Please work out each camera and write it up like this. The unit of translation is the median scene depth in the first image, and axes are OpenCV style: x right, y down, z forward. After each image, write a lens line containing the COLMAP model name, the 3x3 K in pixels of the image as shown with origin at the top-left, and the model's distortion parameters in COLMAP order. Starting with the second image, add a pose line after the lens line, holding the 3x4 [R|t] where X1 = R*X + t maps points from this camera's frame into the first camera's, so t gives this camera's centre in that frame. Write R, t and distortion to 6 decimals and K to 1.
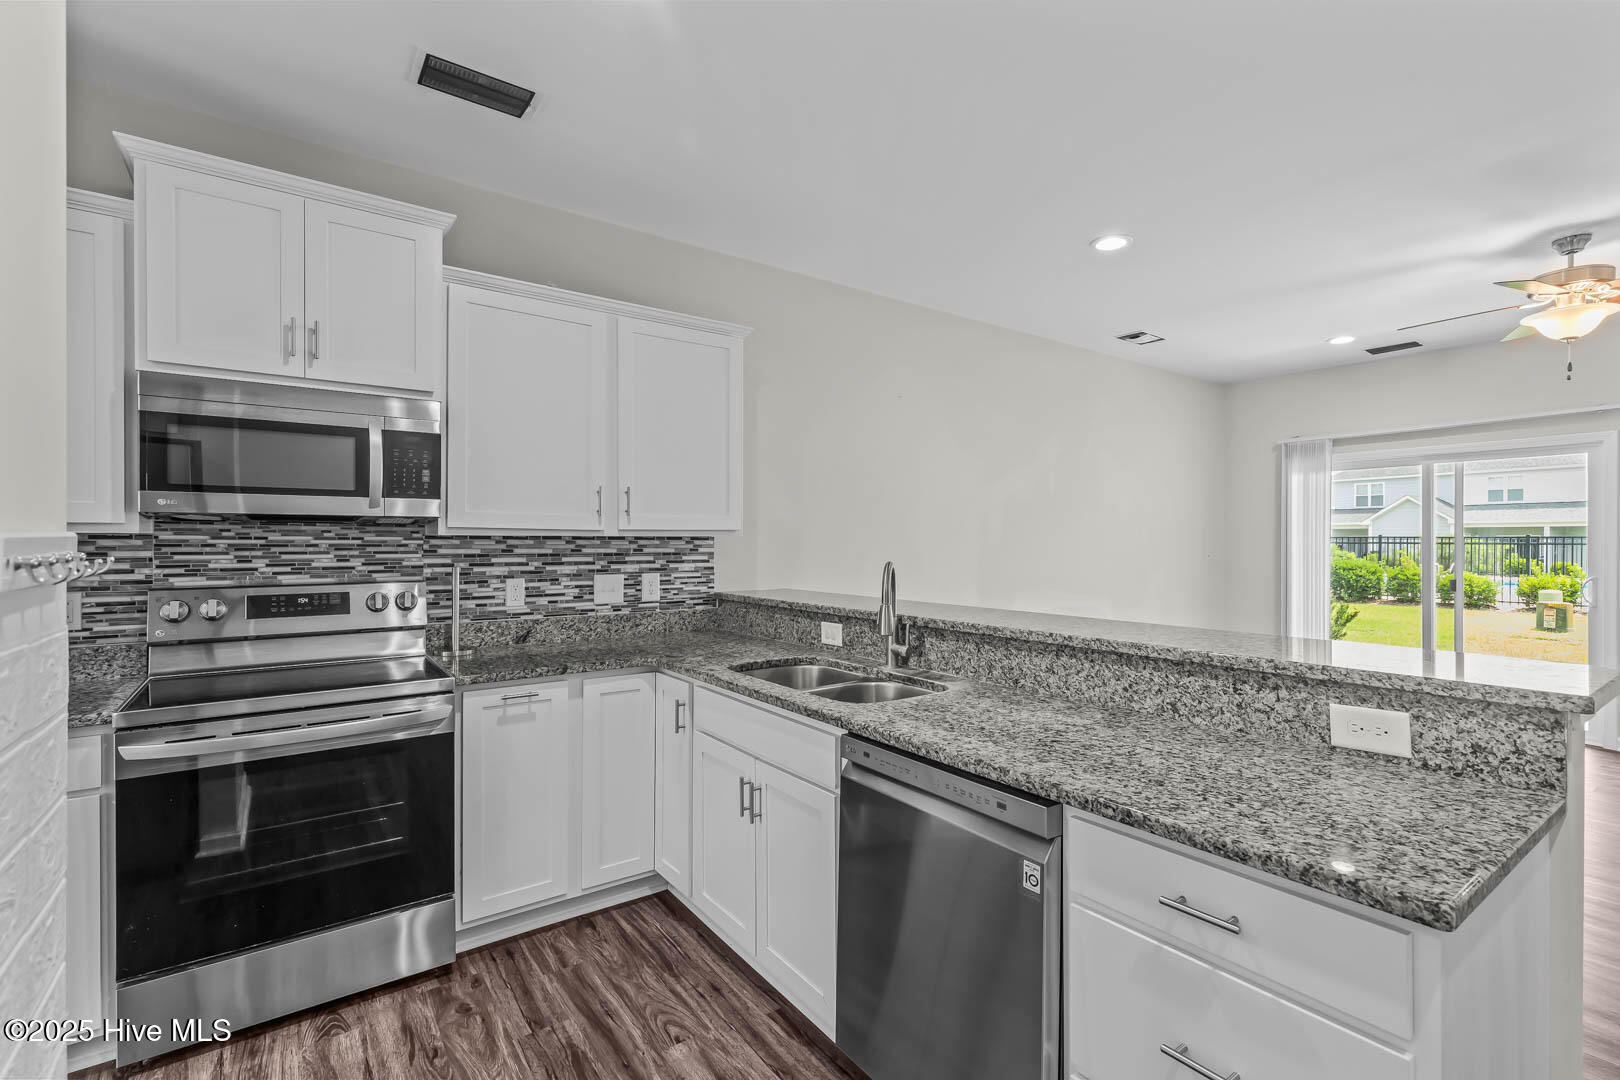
lens RADIAL K [[756.3, 0, 808.2], [0, 756.3, 537.5], [0, 0, 1]] dist [0.011515, -0.003385]
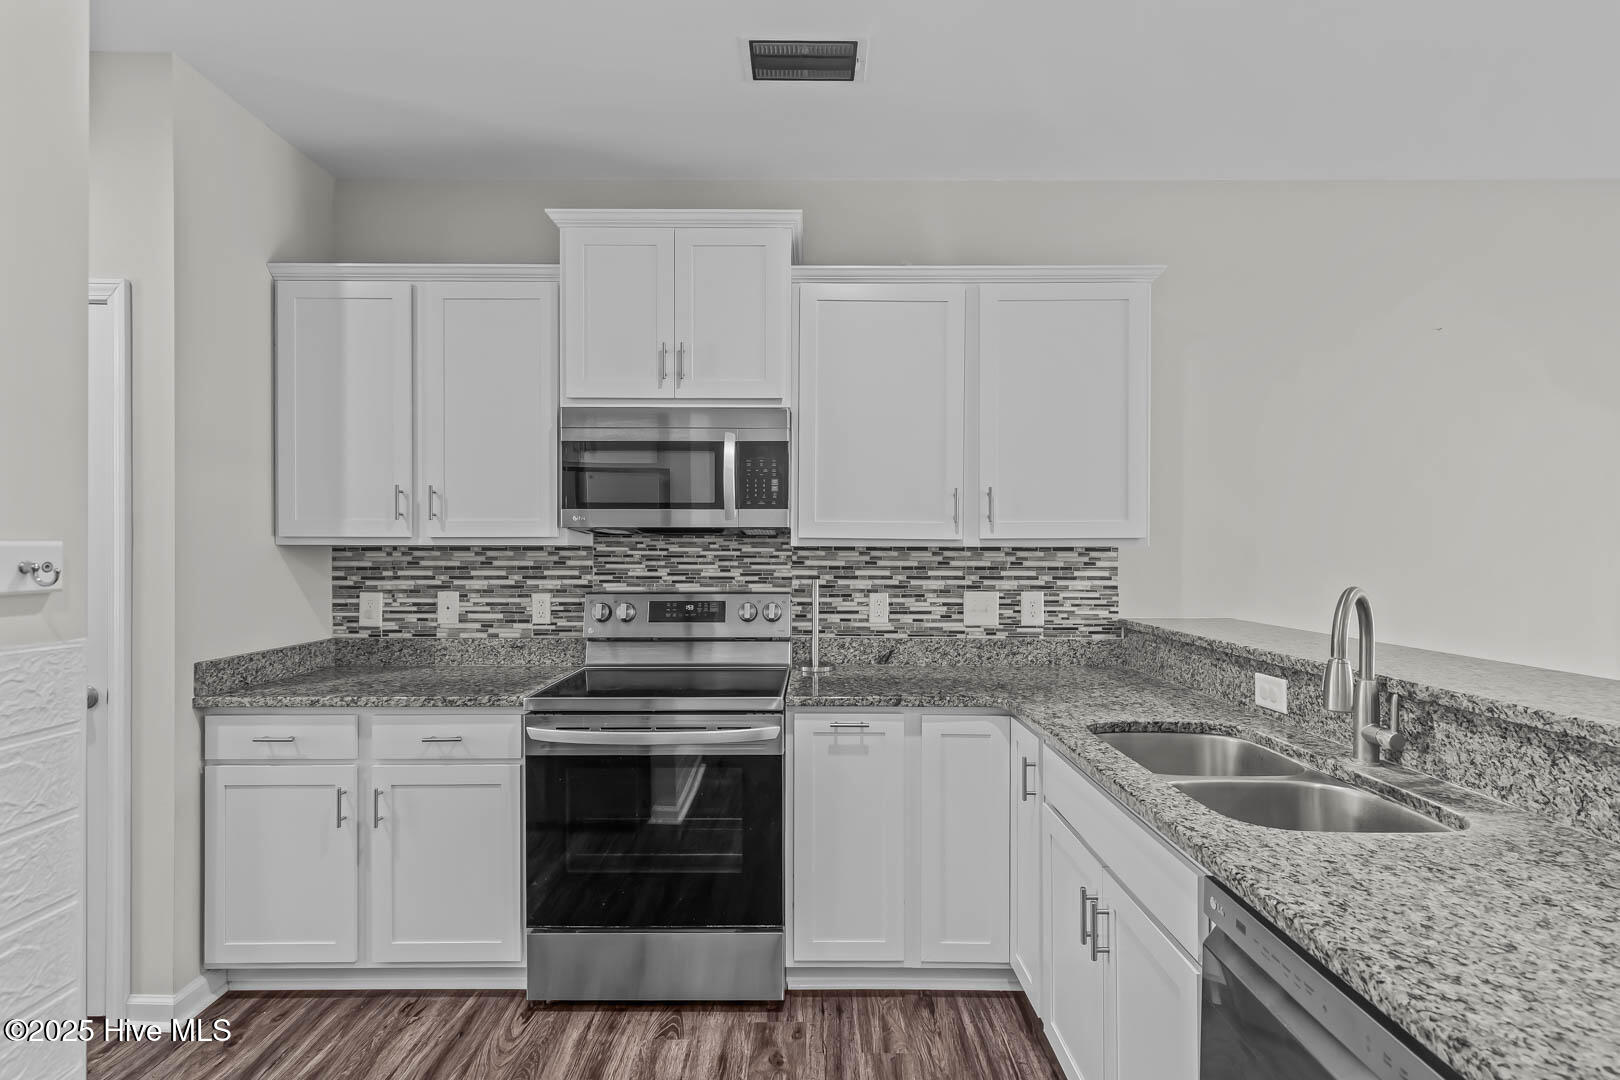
lens RADIAL K [[756.3, 0, 813.9], [0, 756.3, 550.7], [0, 0, 1]] dist [0.011515, -0.003385]
pose [[0.807473, -0.000807, -0.589904, 0.114762], [0.001248, 0.999999, 0.000341, 0.002472], [0.589903, -0.001011, 0.807473, 0.256943]]
